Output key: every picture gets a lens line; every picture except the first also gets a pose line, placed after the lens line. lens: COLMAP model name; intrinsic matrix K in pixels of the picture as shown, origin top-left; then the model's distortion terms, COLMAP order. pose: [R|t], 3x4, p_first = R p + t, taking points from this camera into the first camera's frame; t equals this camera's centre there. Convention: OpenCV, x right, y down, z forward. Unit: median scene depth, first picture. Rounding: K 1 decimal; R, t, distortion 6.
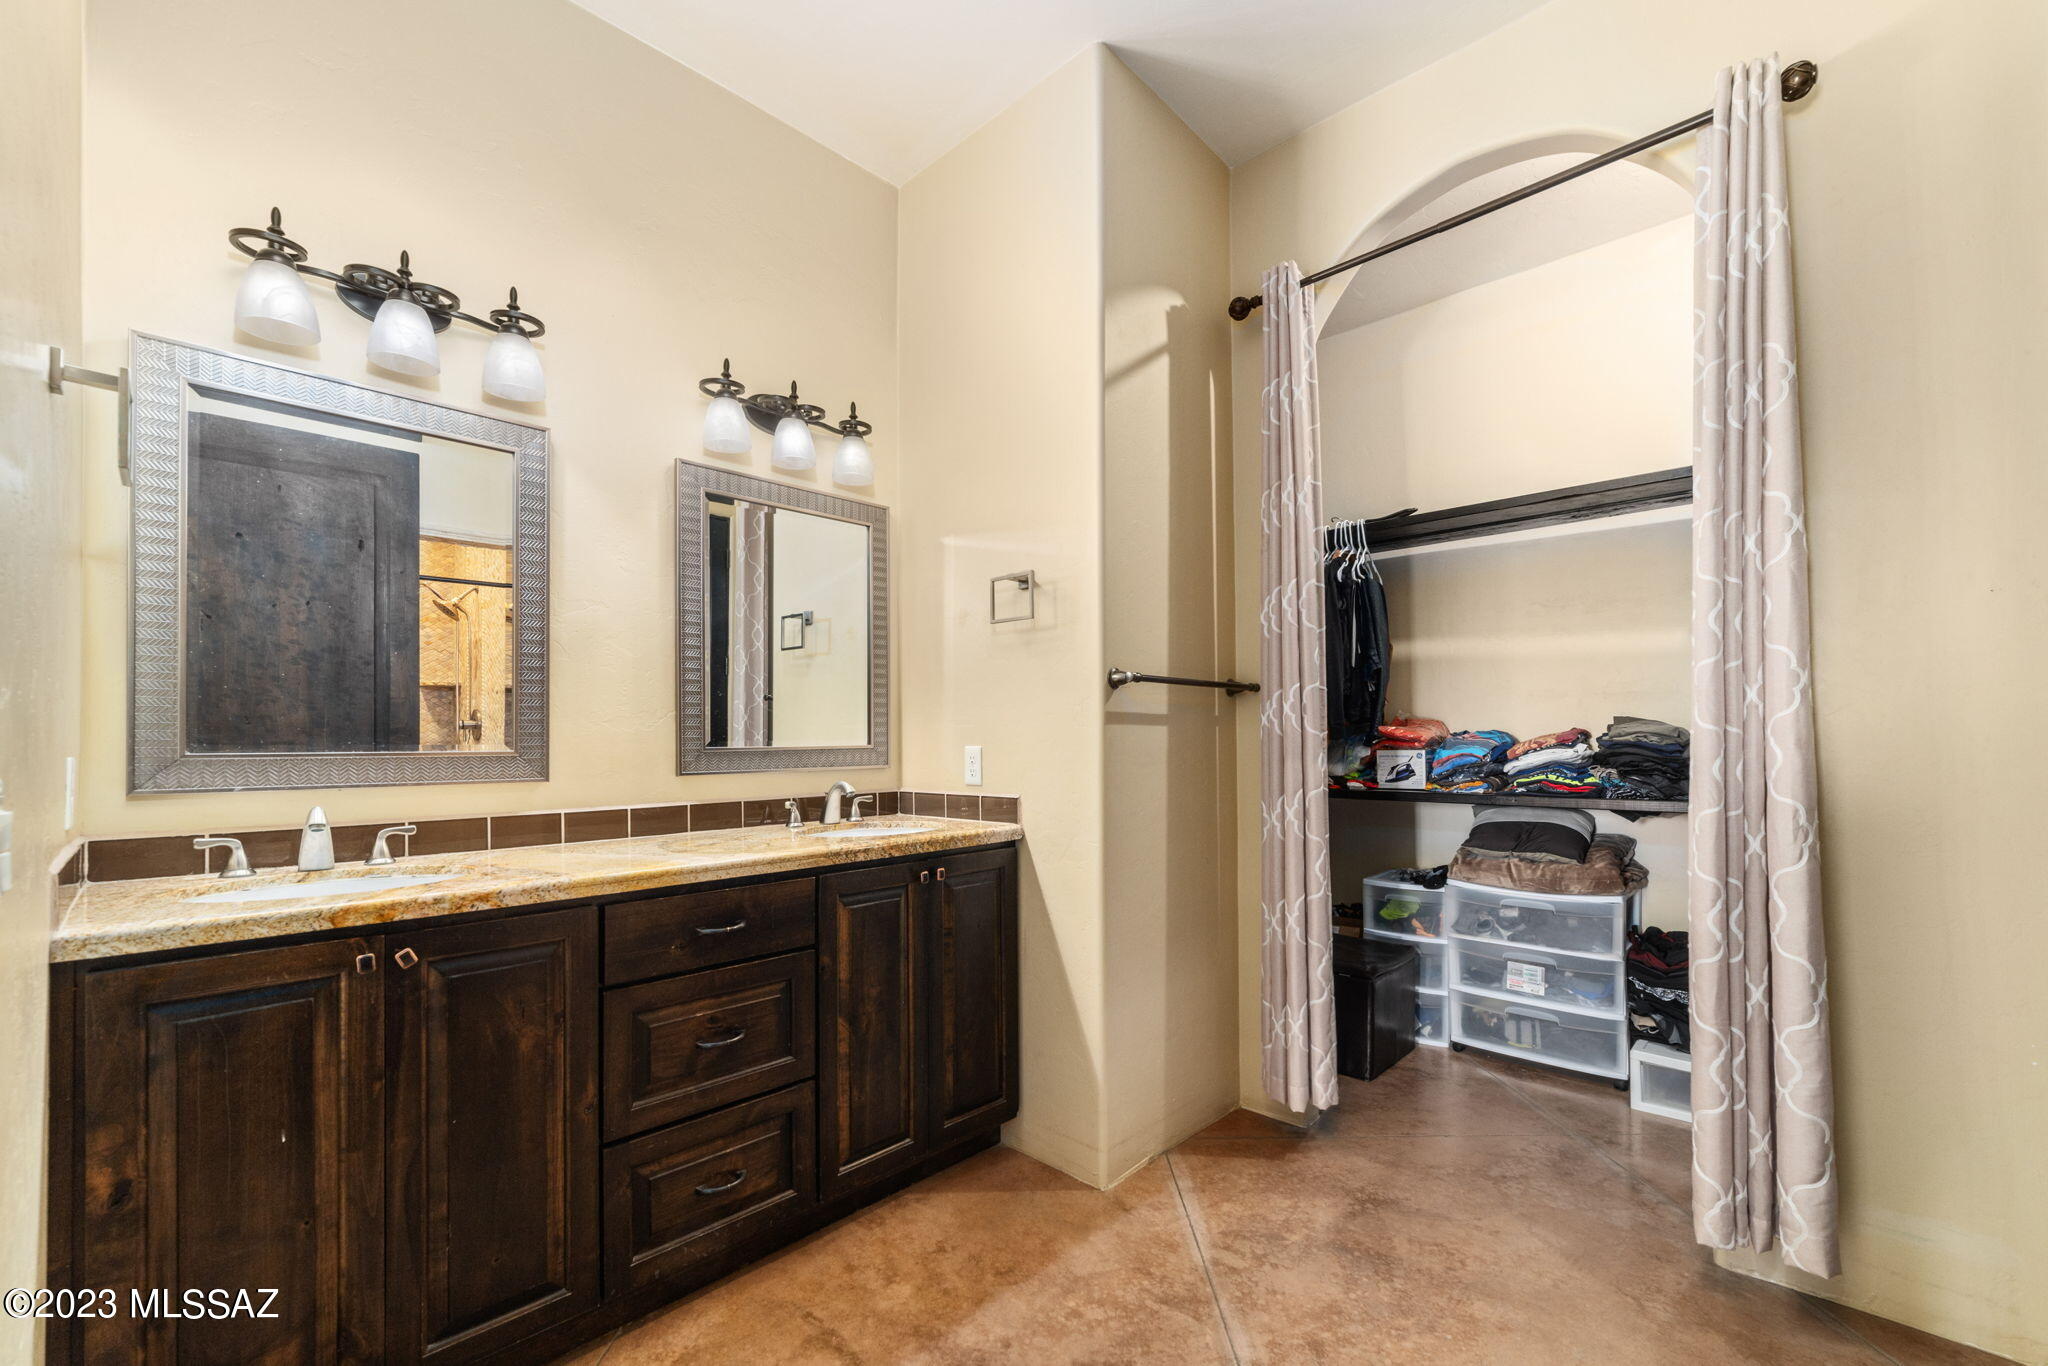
lens RADIAL K [[853.5, 0, 1024.1], [0, 853.5, 732.7], [0, 0, 1]] dist [-0.000238, -0.000022]
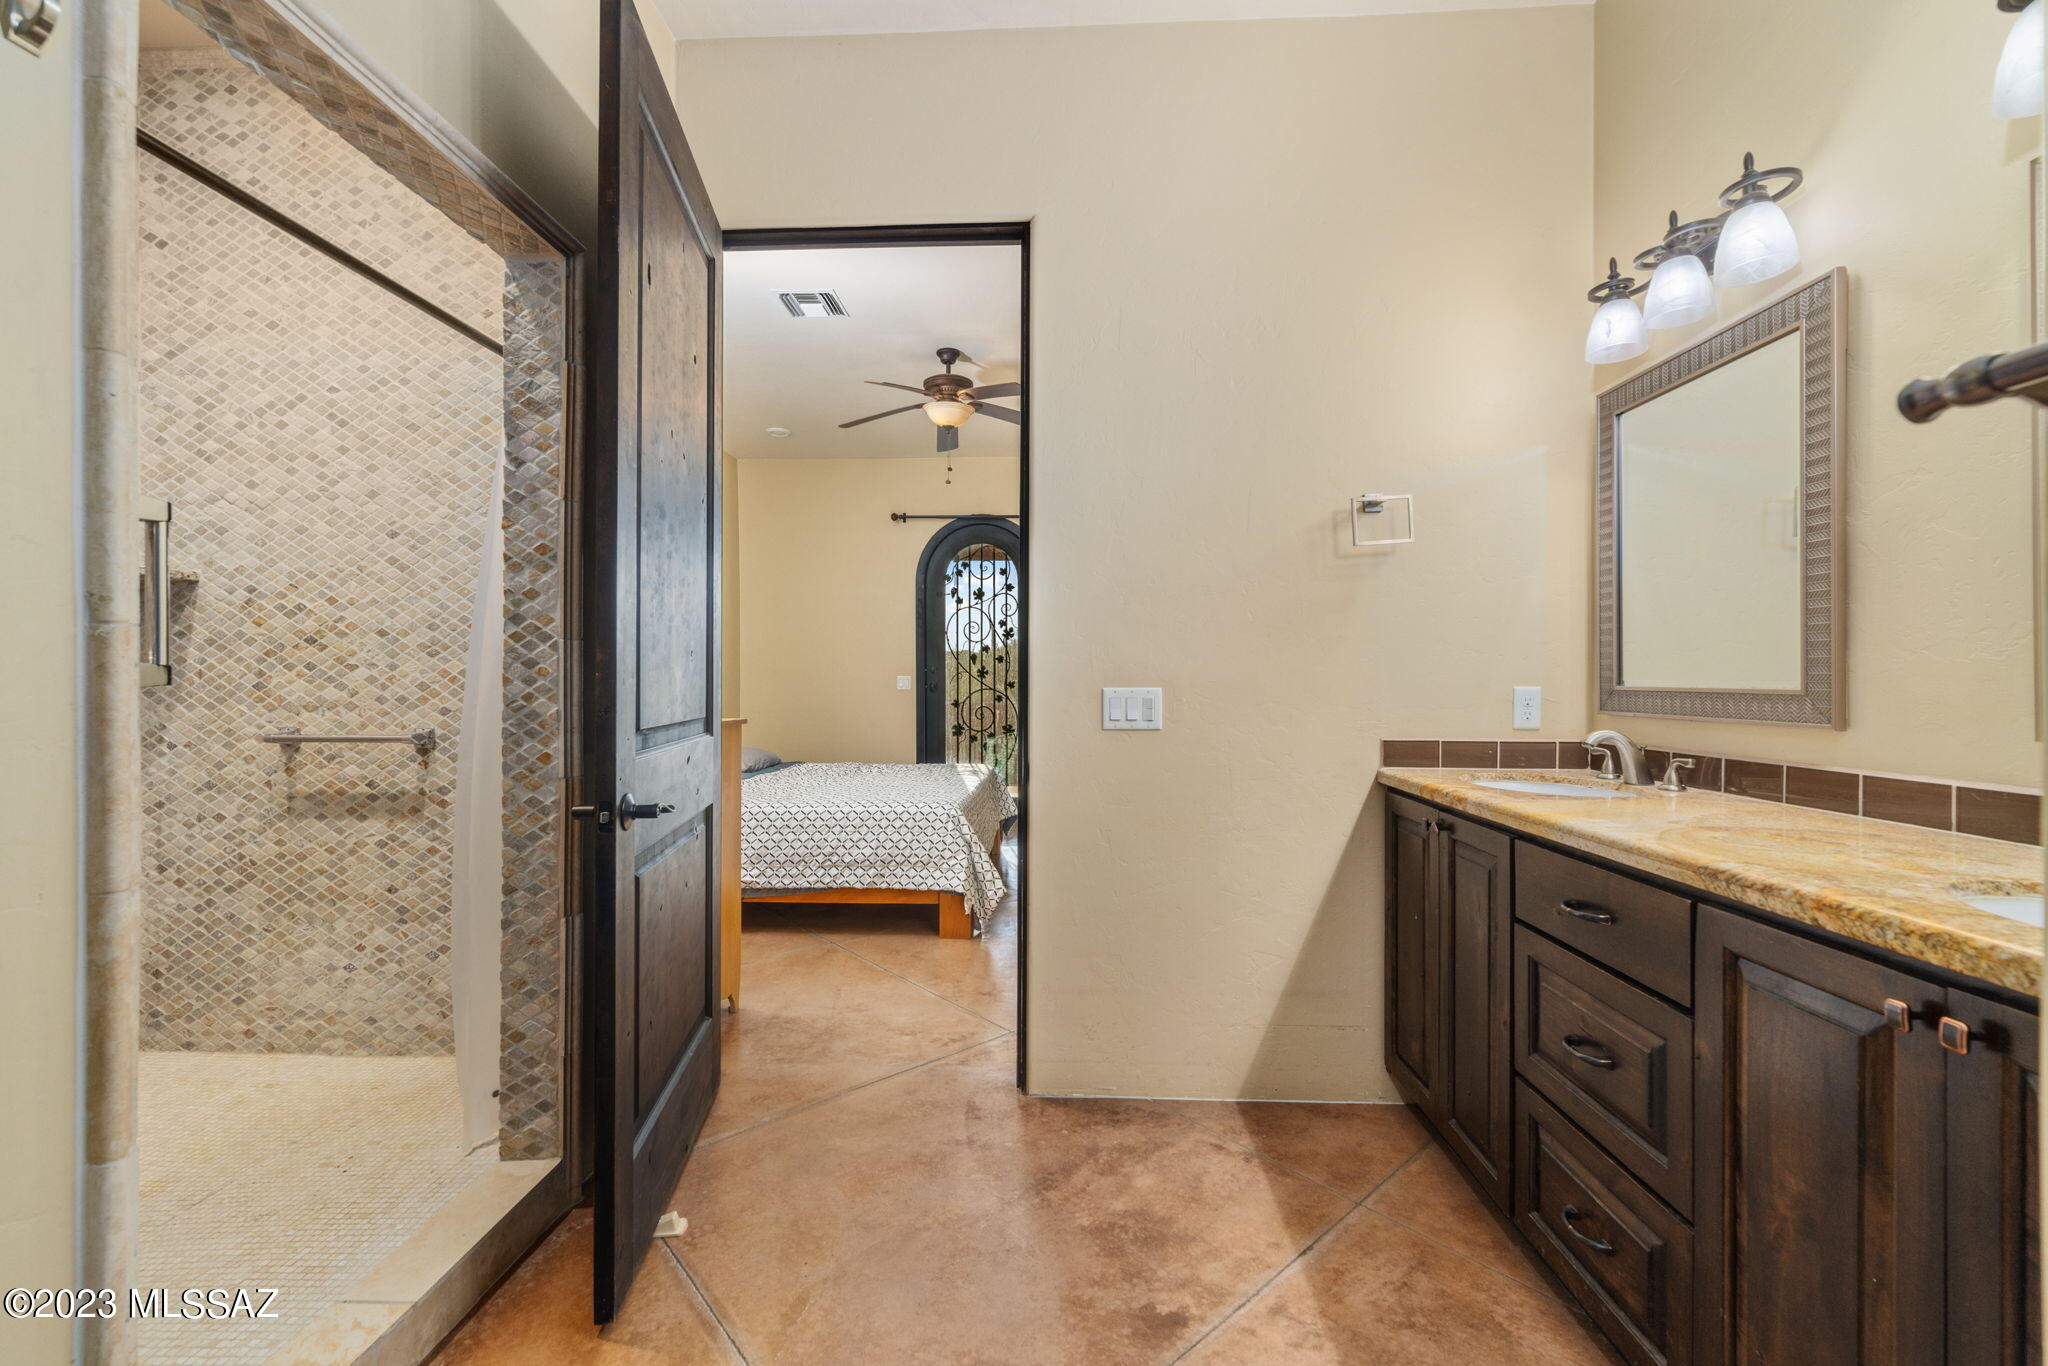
lens RADIAL K [[850.9, 0, 1021.9], [0, 850.9, 673.5], [0, 0, 1]] dist [-0.000263, -0.000009]
pose [[-0.751497, 0.001289, -0.659736, 0.526320], [0.005920, 0.999971, -0.004789, 0.005403], [0.659710, -0.007504, -0.751482, 1.144802]]
